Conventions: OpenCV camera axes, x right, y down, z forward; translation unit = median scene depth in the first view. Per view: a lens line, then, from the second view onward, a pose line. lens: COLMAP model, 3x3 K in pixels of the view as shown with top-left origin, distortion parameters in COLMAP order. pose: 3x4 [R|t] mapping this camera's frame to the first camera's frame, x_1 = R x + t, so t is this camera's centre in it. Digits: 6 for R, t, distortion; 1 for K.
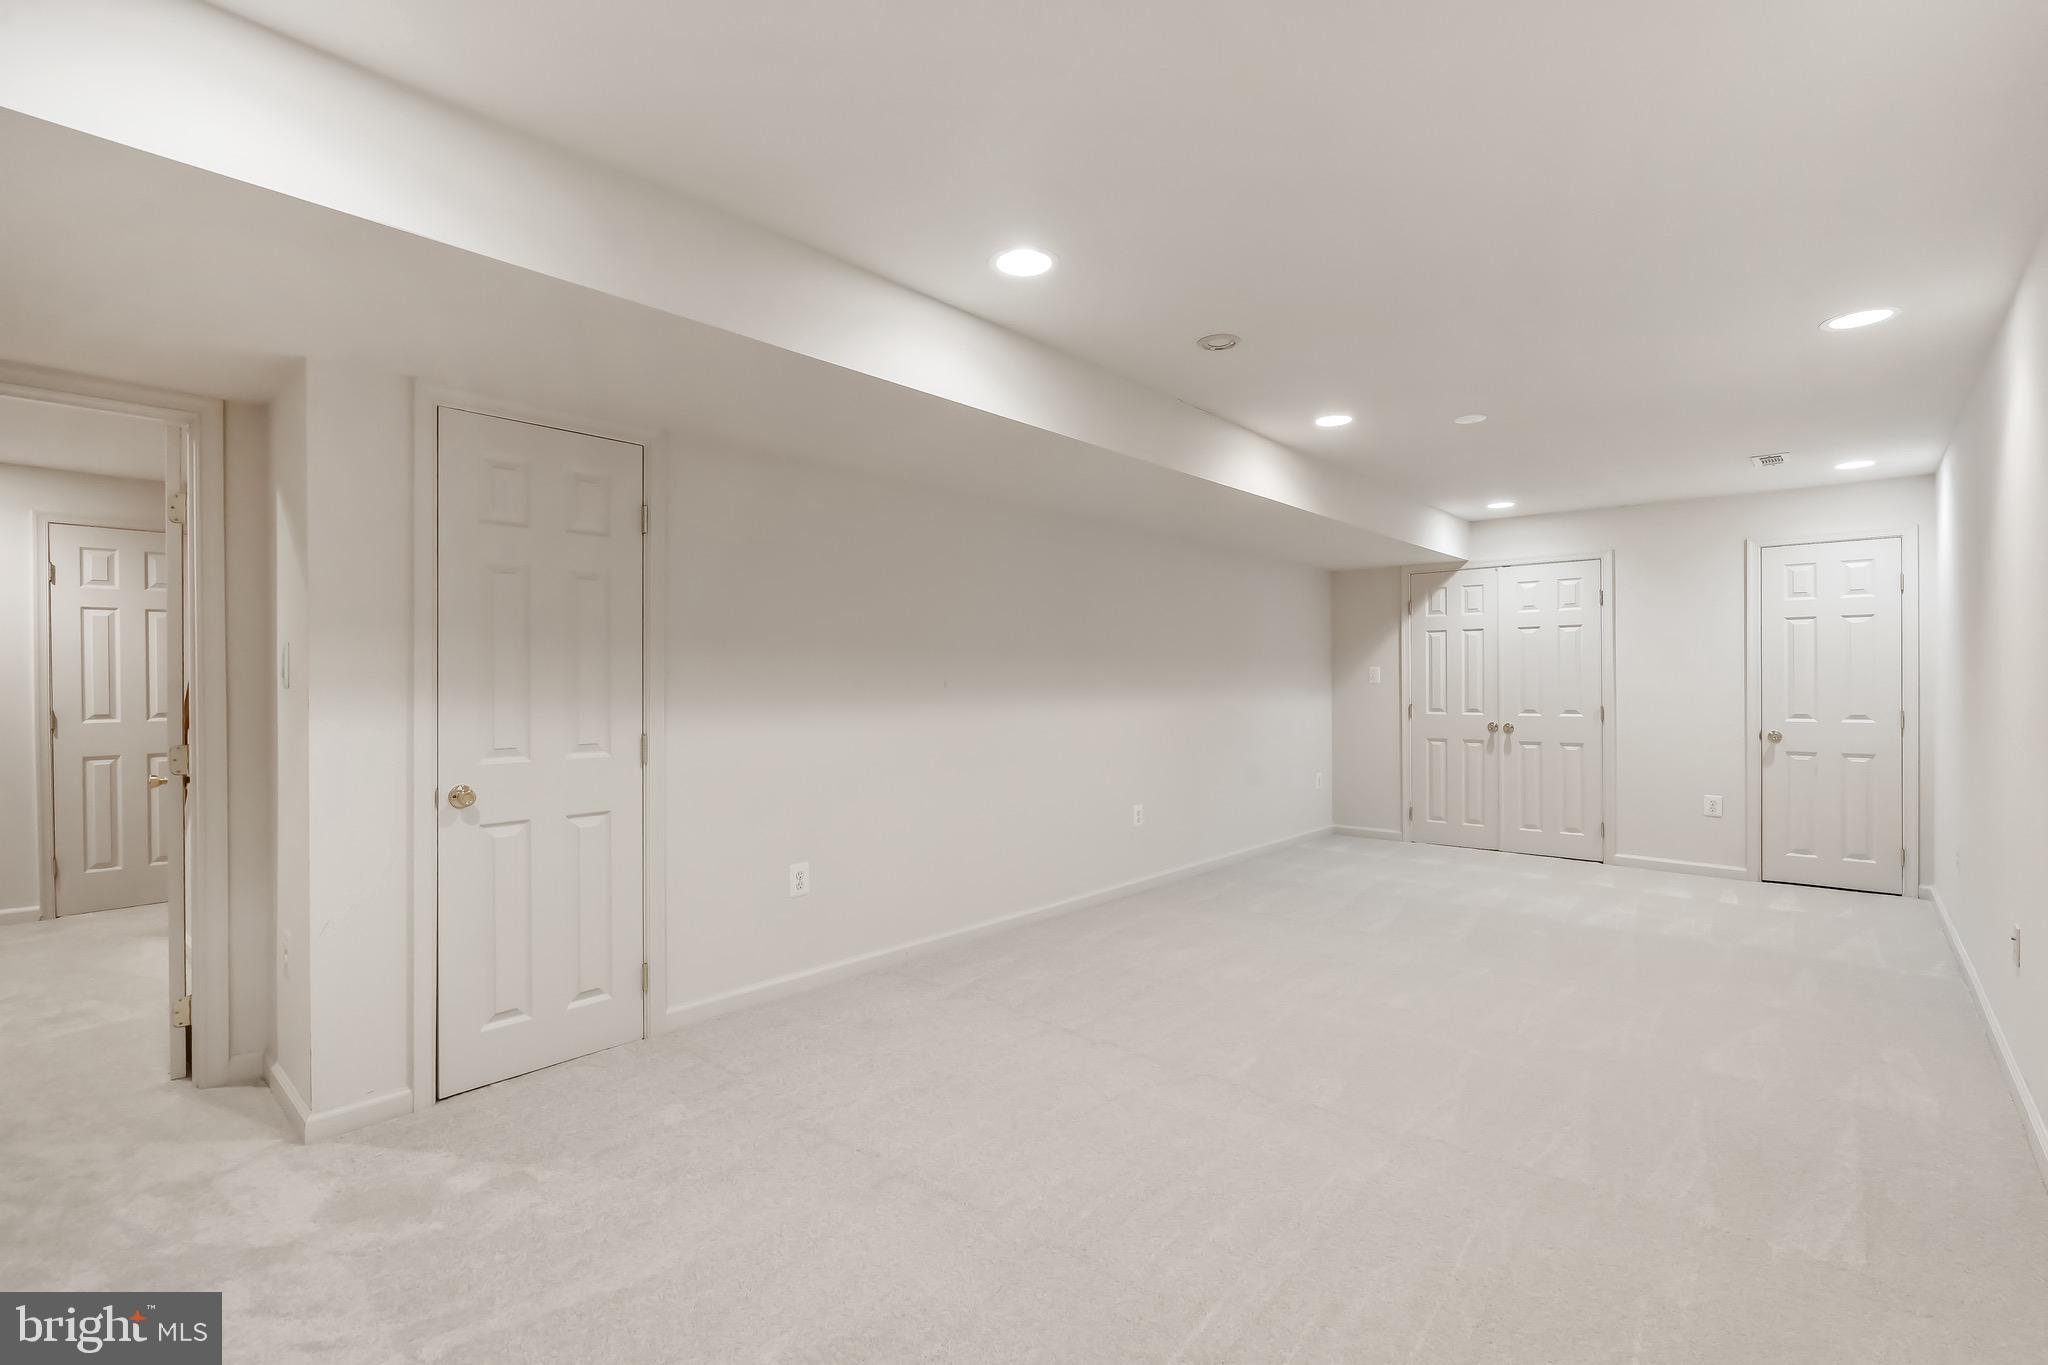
lens RADIAL K [[939.0, 0, 1030.2], [0, 939.0, 687.9], [0, 0, 1]] dist [-0.009767, 0.002716]
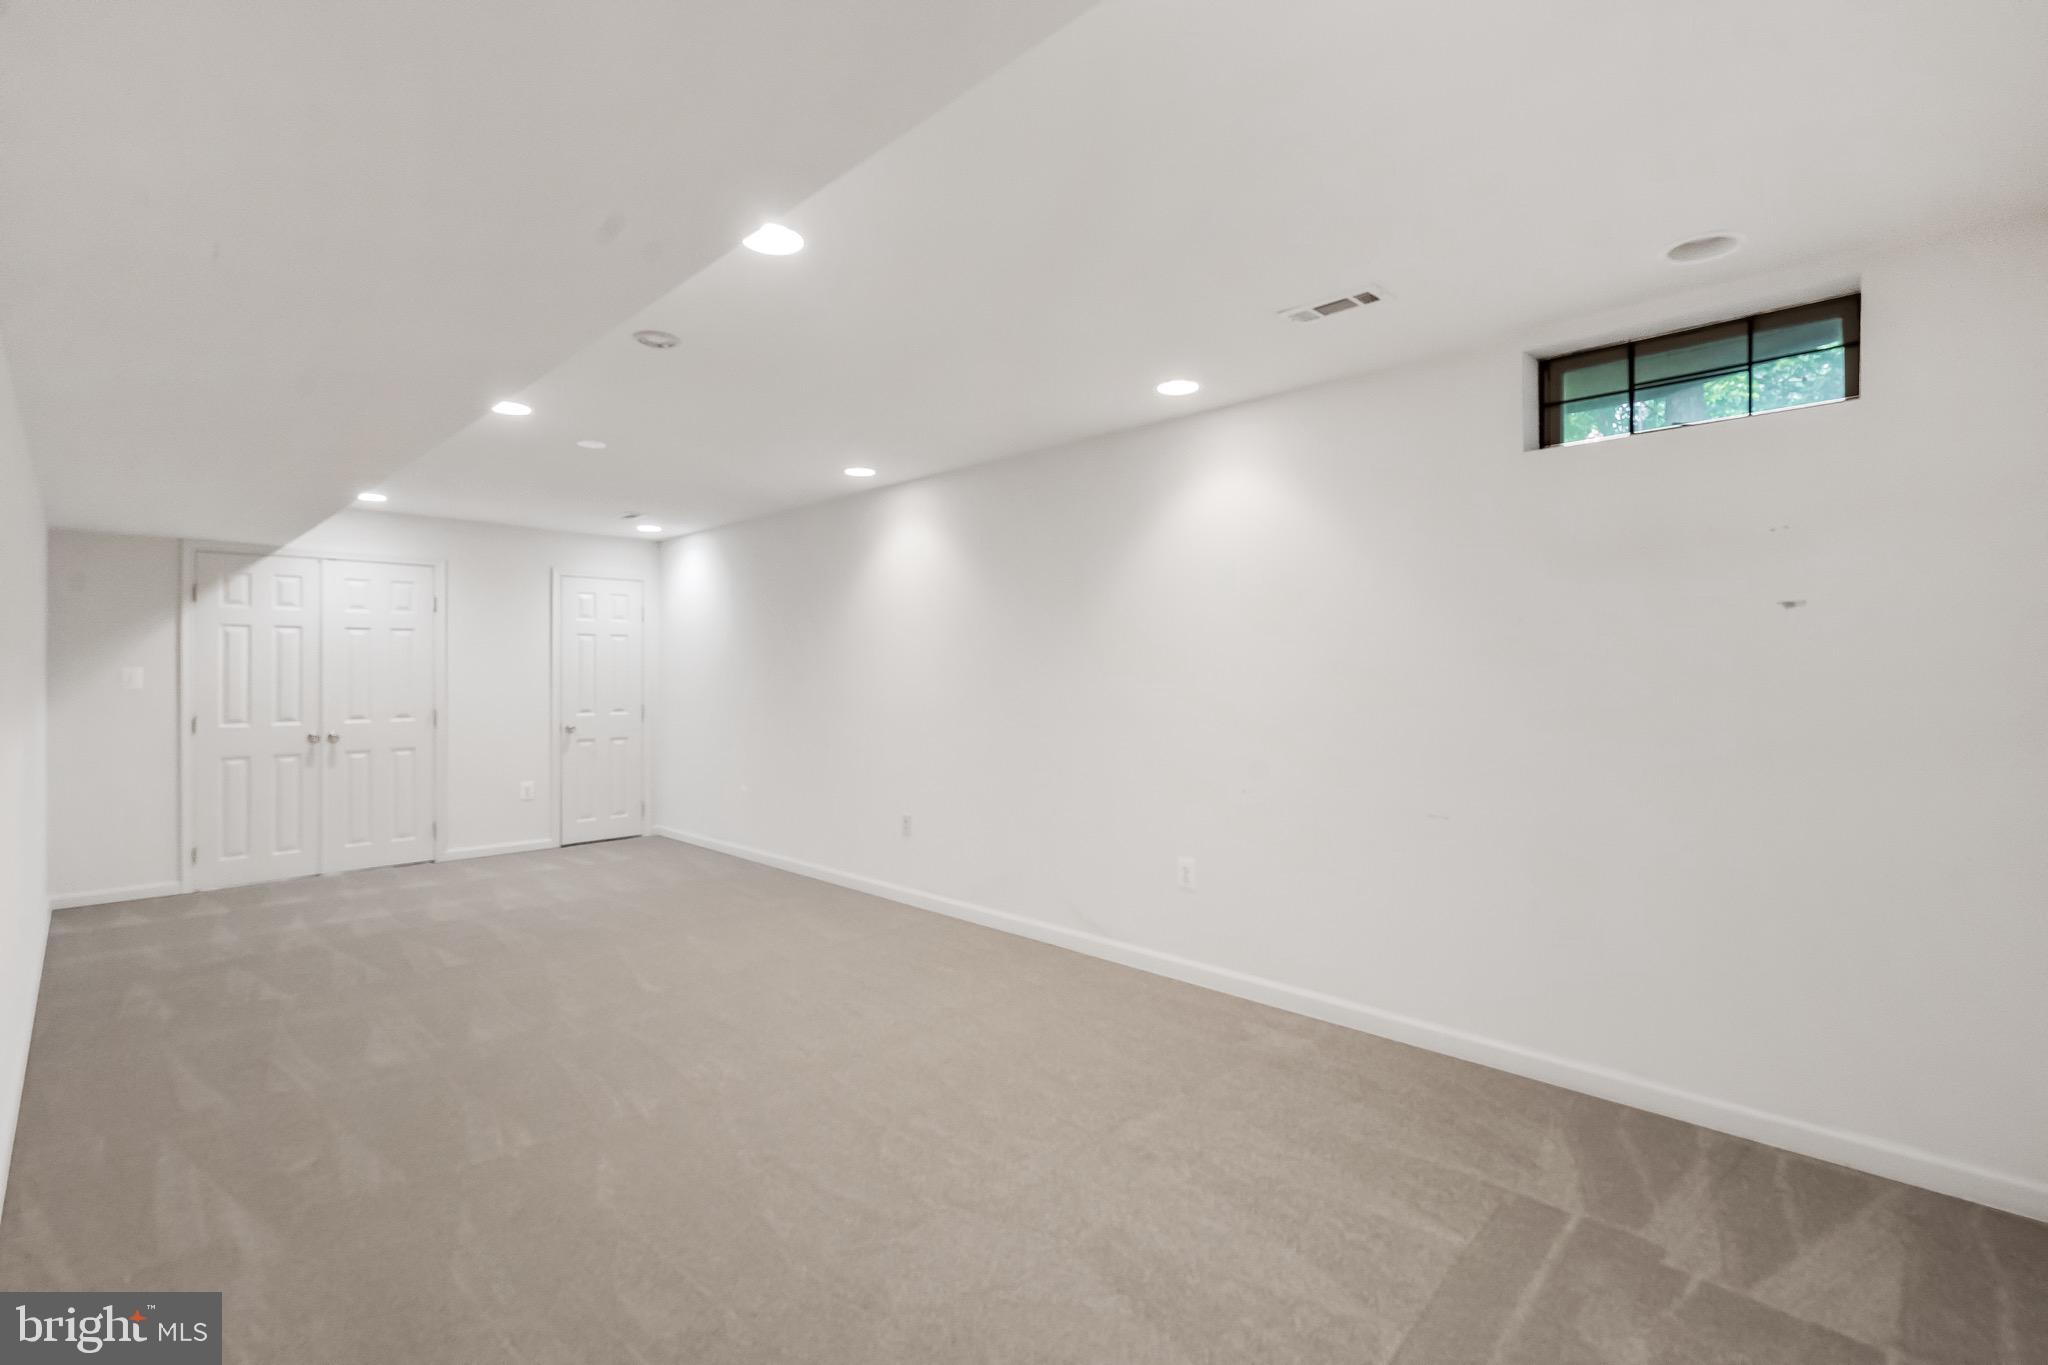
lens RADIAL K [[939.0, 0, 1030.9], [0, 939.0, 672.7], [0, 0, 1]] dist [-0.009767, 0.002716]
pose [[0.040616, 0.009366, 0.999131, -0.367440], [0.012909, 0.999868, -0.009898, -0.002176], [-0.999091, 0.013300, 0.040489, 0.283476]]
